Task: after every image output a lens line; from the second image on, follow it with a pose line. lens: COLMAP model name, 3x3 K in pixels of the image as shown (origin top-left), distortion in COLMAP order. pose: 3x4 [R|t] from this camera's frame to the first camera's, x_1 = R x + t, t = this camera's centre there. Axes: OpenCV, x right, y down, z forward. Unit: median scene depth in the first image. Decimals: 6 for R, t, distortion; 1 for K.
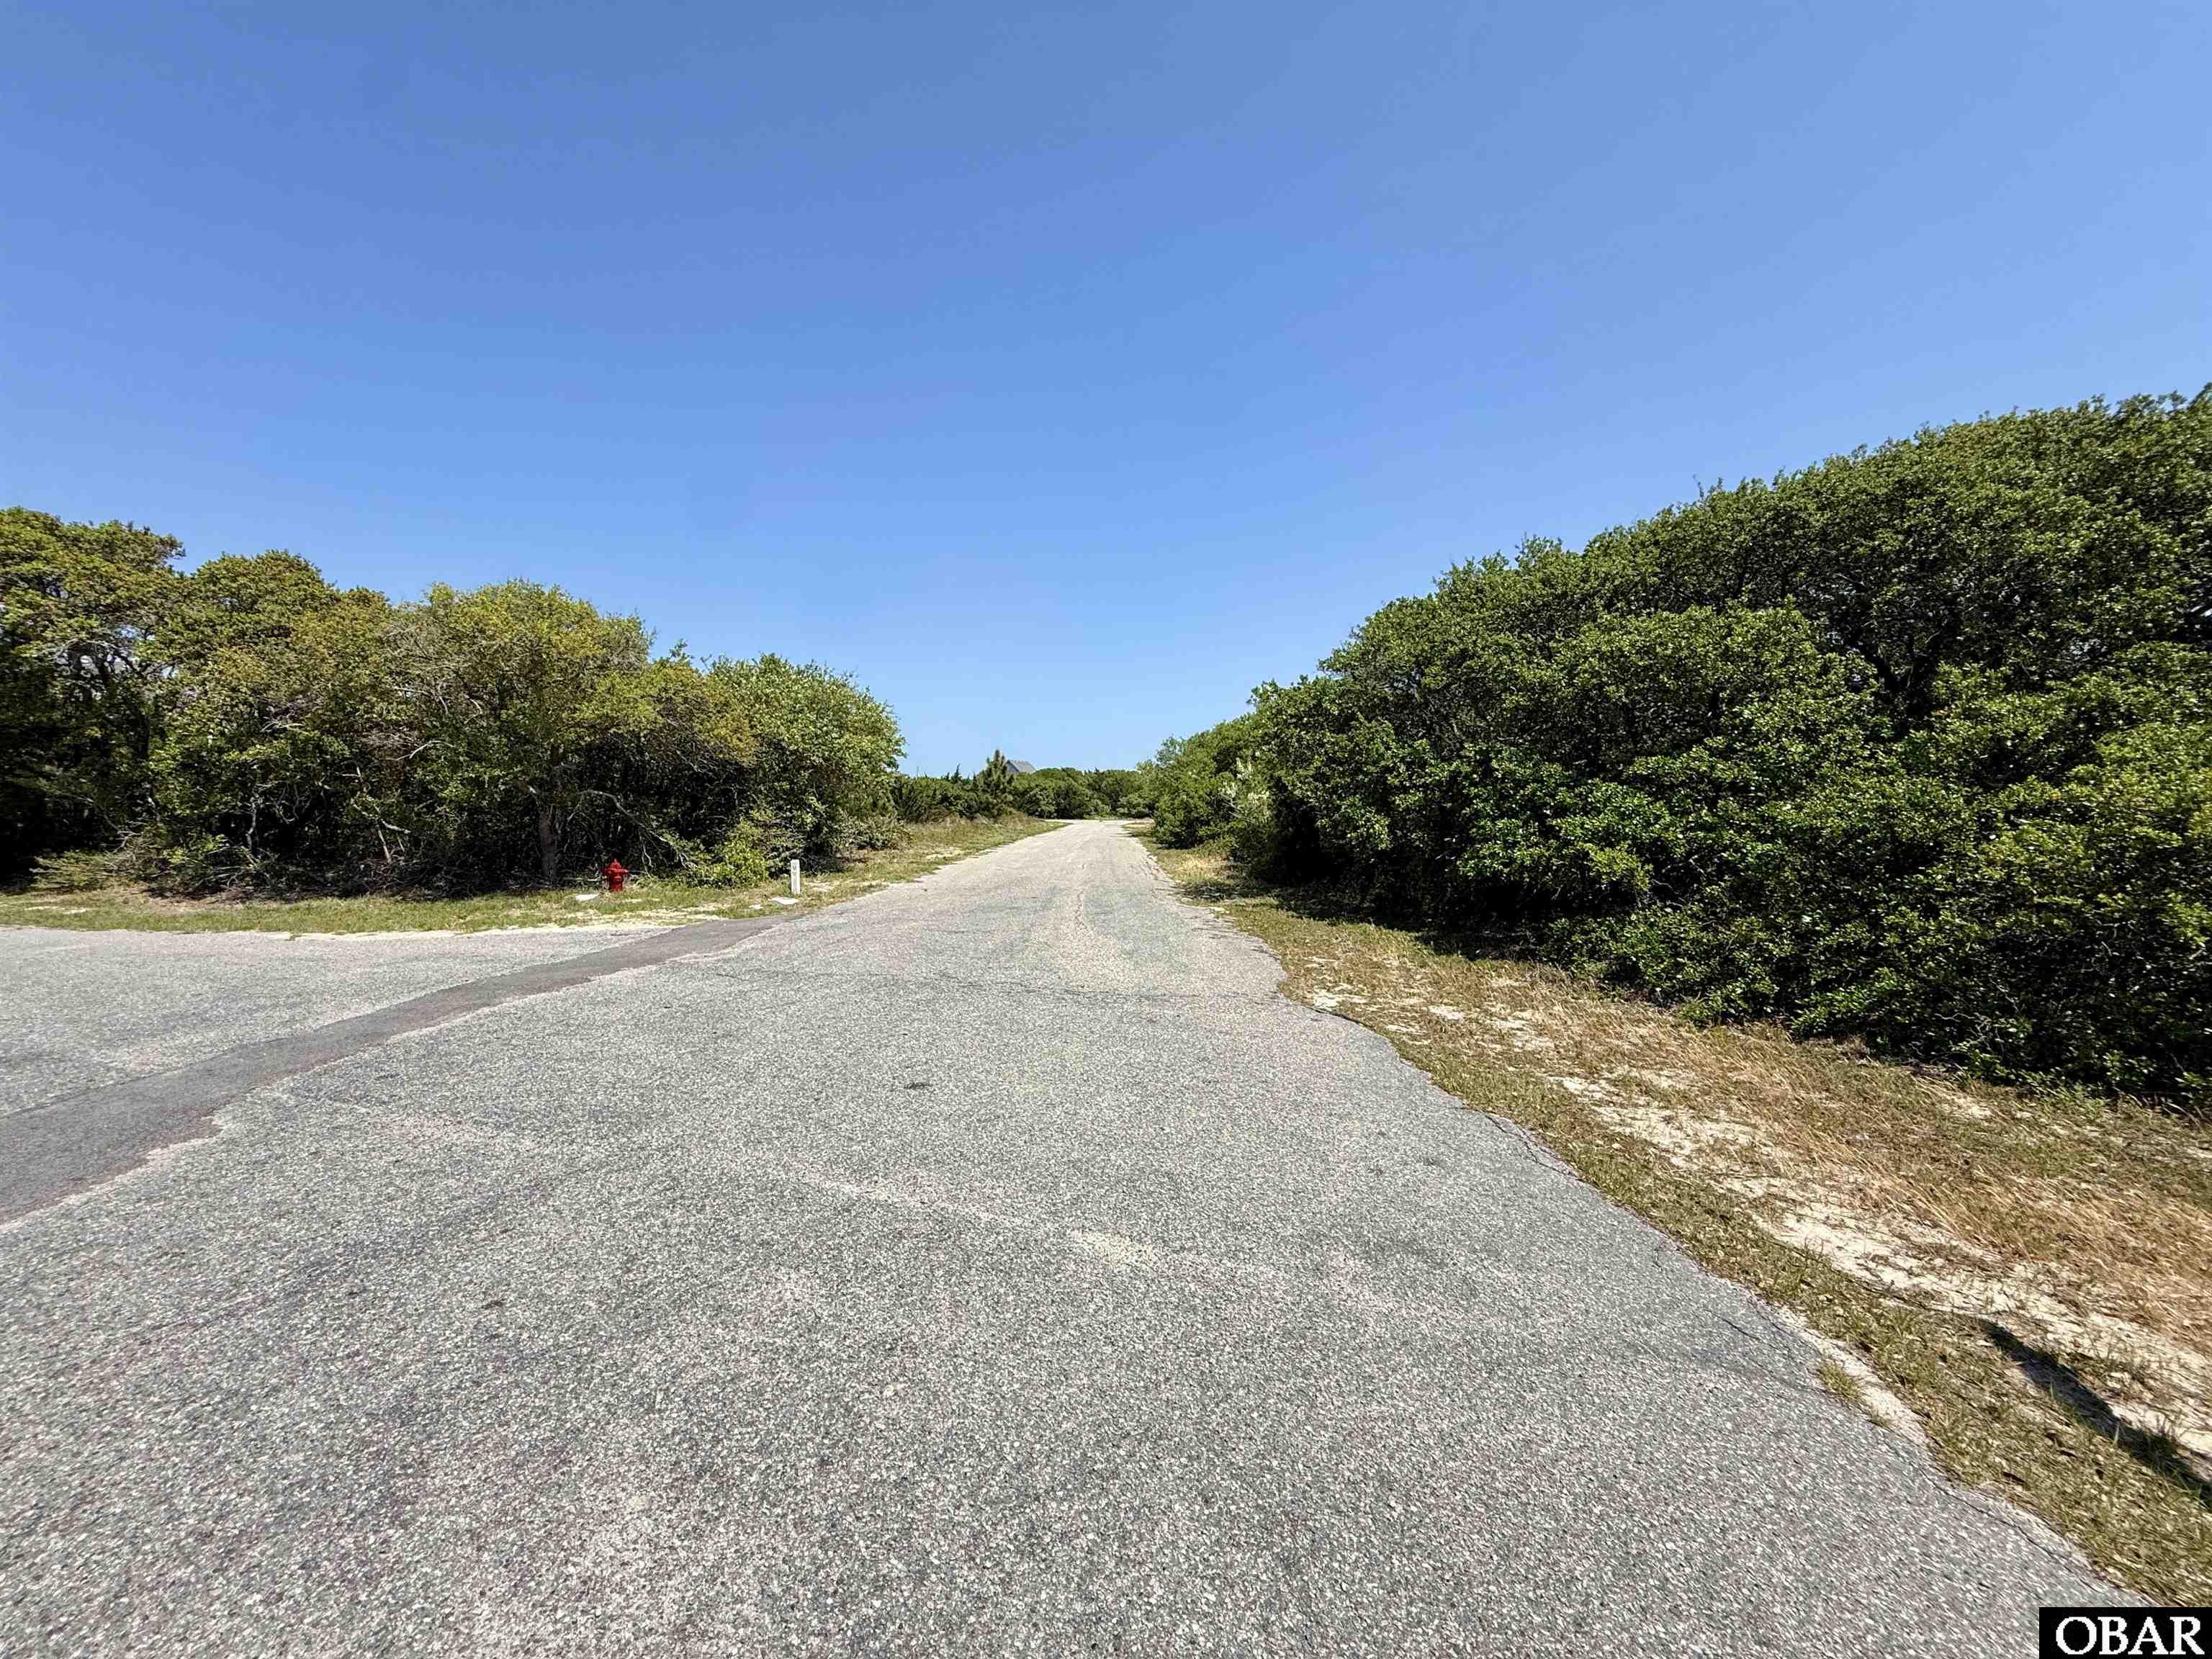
lens RADIAL K [[881.8, 0, 1102.6], [0, 881.8, 830.2], [0, 0, 1]] dist [0.004163, -0.000447]
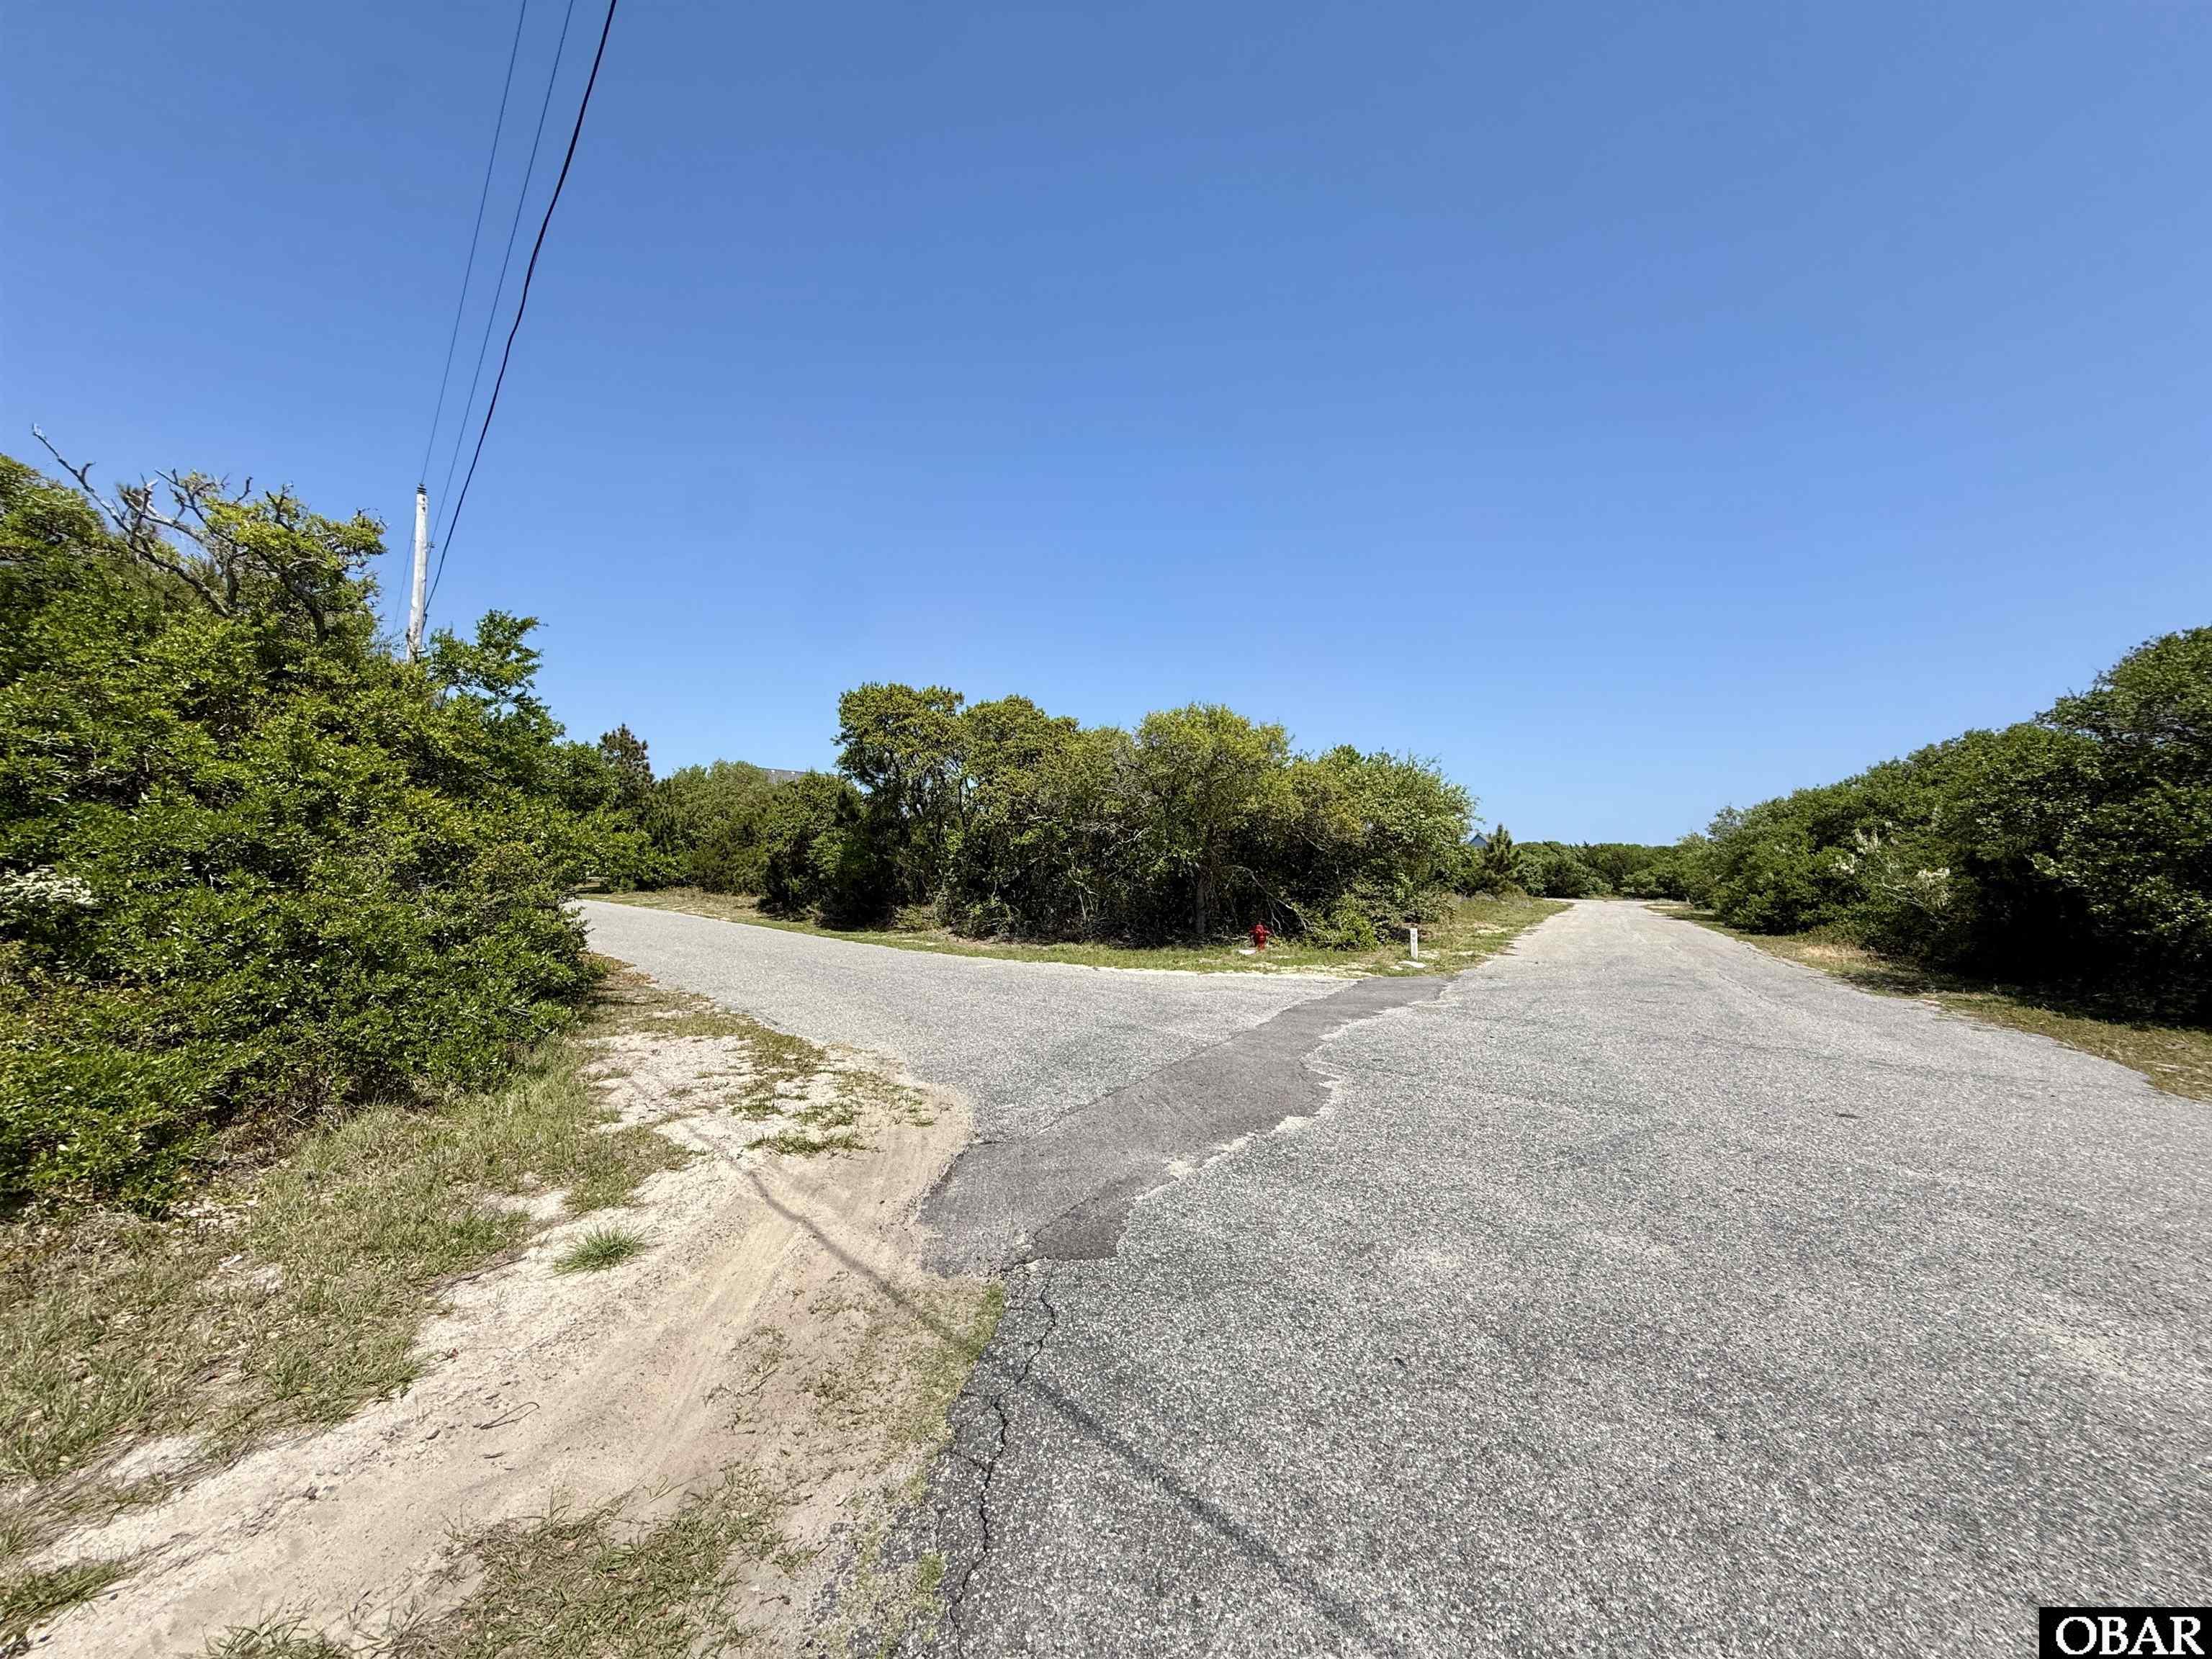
lens RADIAL K [[881.8, 0, 1097.3], [0, 881.8, 840.7], [0, 0, 1]] dist [0.004163, -0.000447]
pose [[0.879897, -0.009172, -0.475076, -0.259805], [-0.025634, 0.997442, -0.066733, 0.011478], [0.474473, 0.070896, 0.877411, -0.272004]]
